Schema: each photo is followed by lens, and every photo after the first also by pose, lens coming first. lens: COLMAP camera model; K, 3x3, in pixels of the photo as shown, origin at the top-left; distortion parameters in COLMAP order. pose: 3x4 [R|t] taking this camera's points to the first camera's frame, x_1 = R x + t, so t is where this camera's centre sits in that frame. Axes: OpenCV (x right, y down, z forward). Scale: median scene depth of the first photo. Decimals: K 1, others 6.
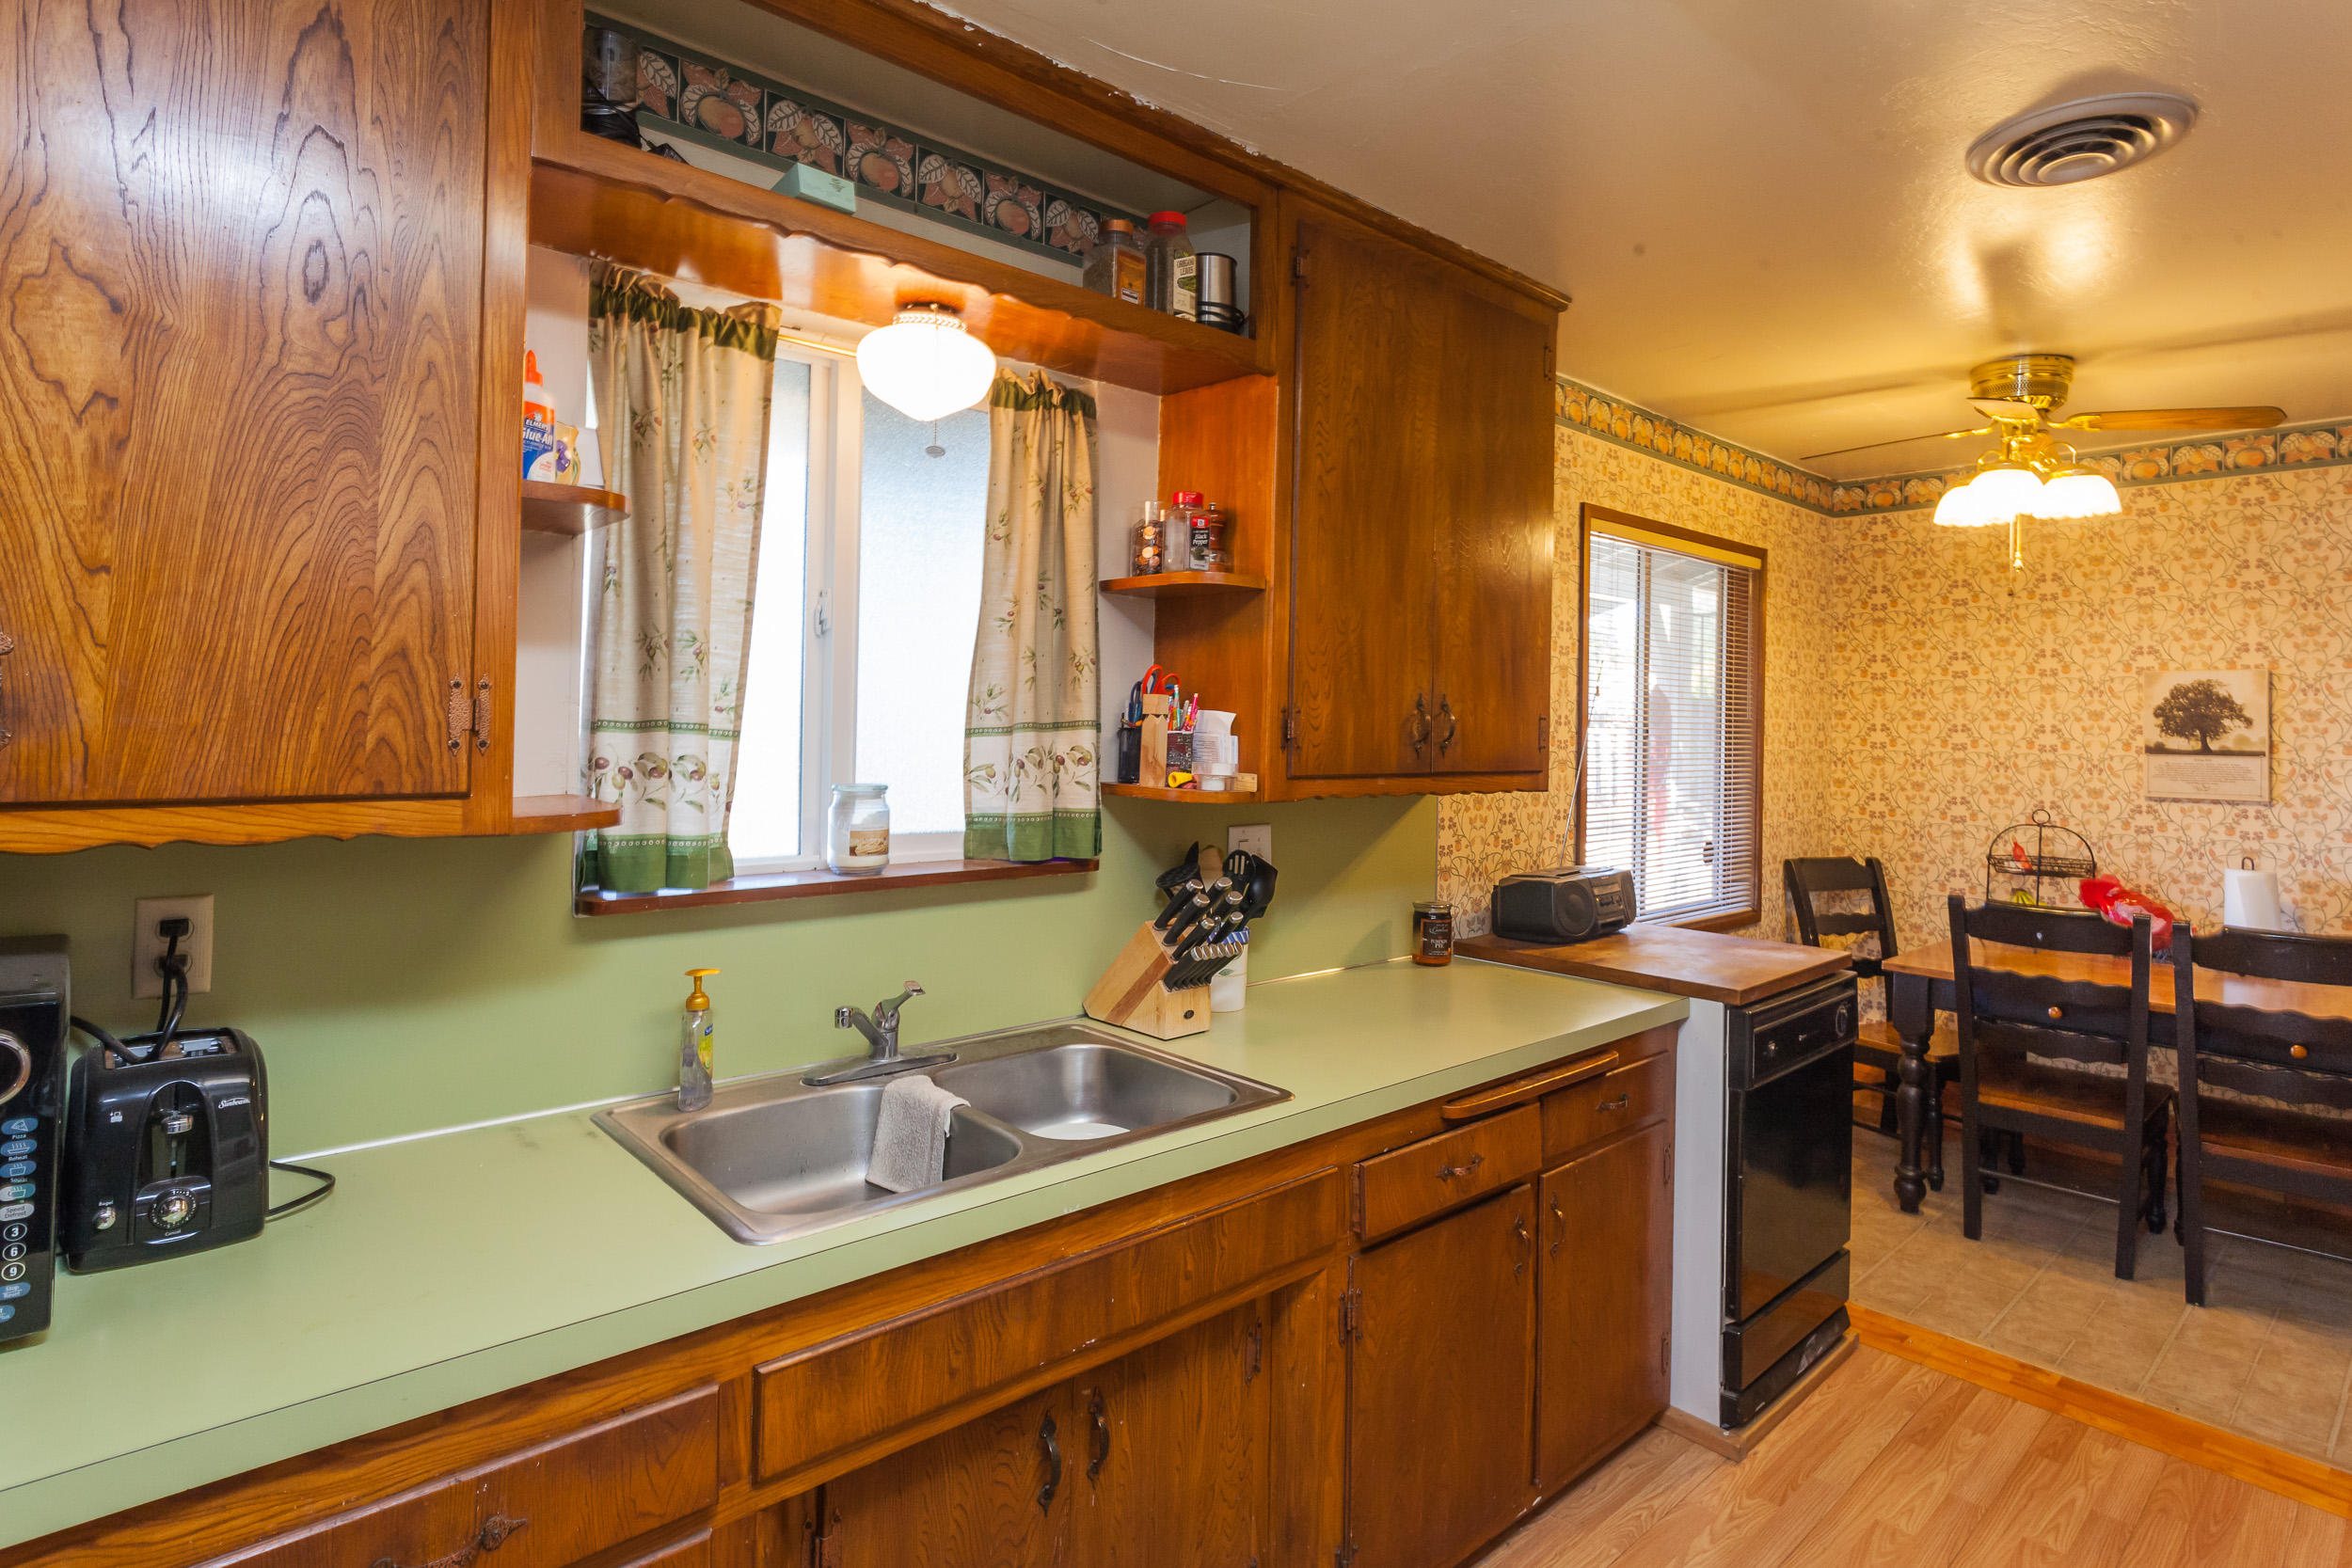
lens RADIAL K [[1224.3, 0, 1150.6], [0, 1224.3, 706.3], [0, 0, 1]] dist [-0.014479, 0.004338]
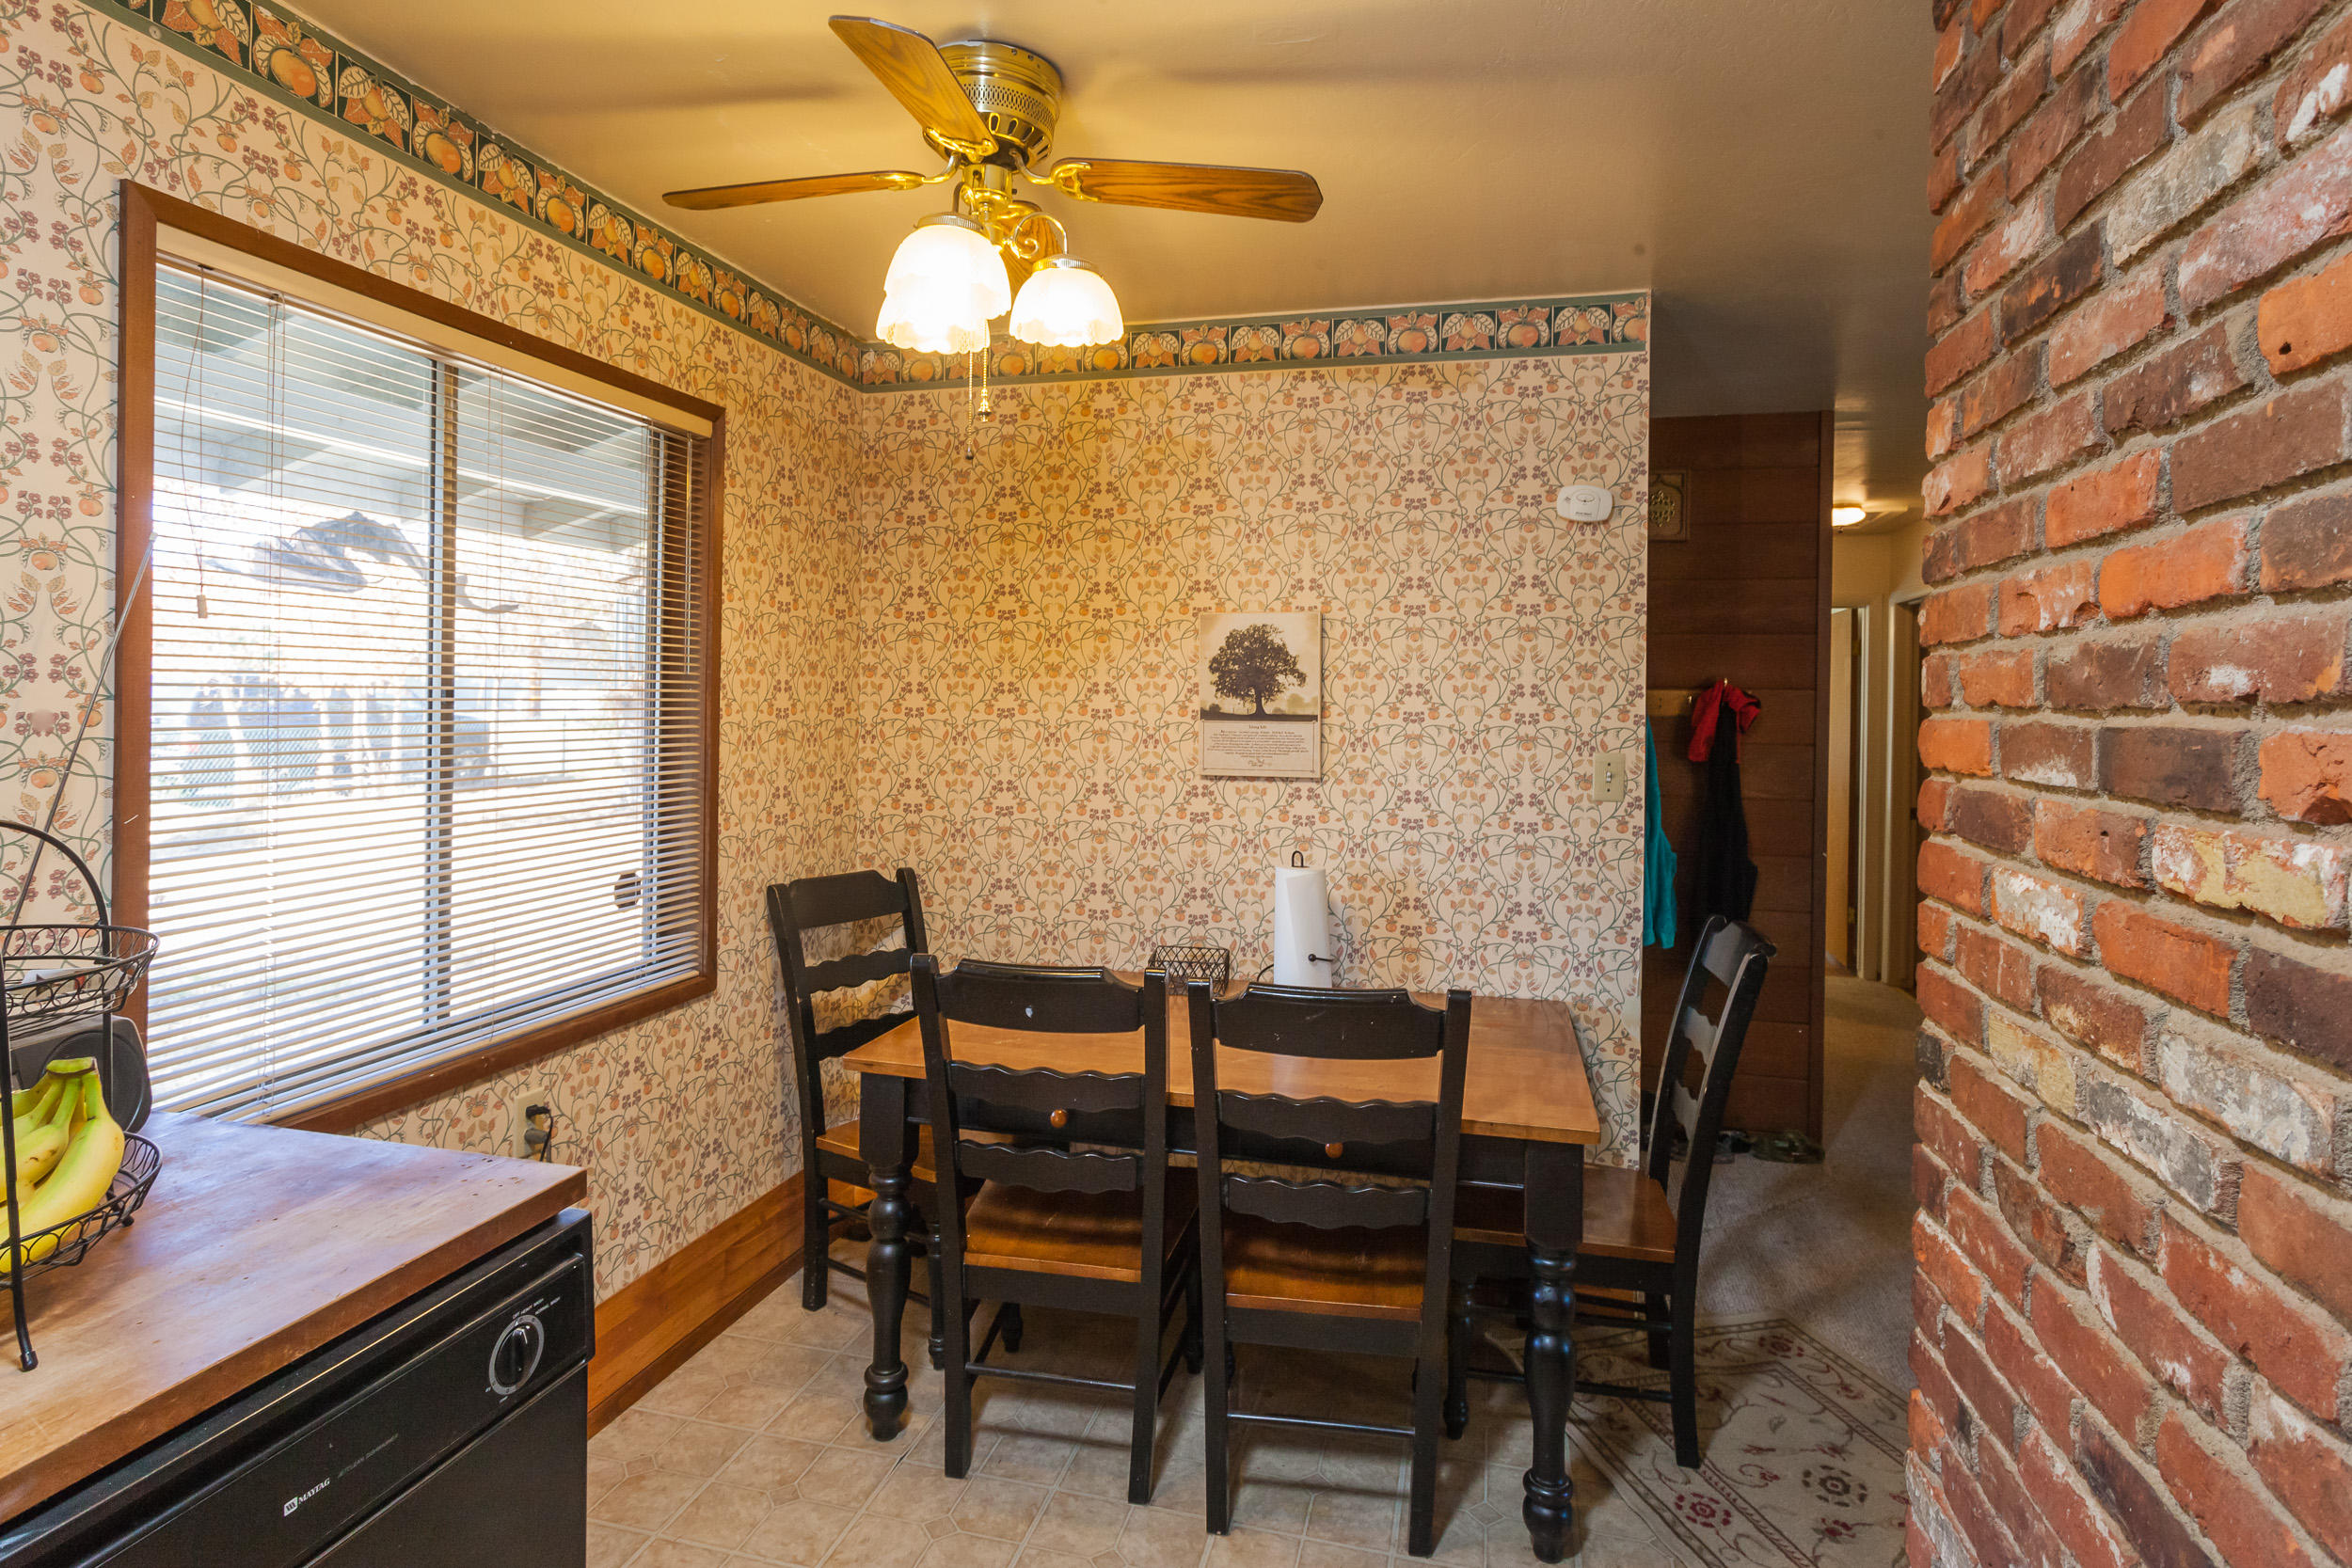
lens RADIAL K [[1224.3, 0, 1157.0], [0, 1224.3, 701.7], [0, 0, 1]] dist [-0.014479, 0.004338]
pose [[0.836915, -0.007755, 0.547278, 0.382734], [-0.003578, 0.999801, 0.019639, 0.013036], [-0.547322, -0.018395, 0.836720, 0.376809]]
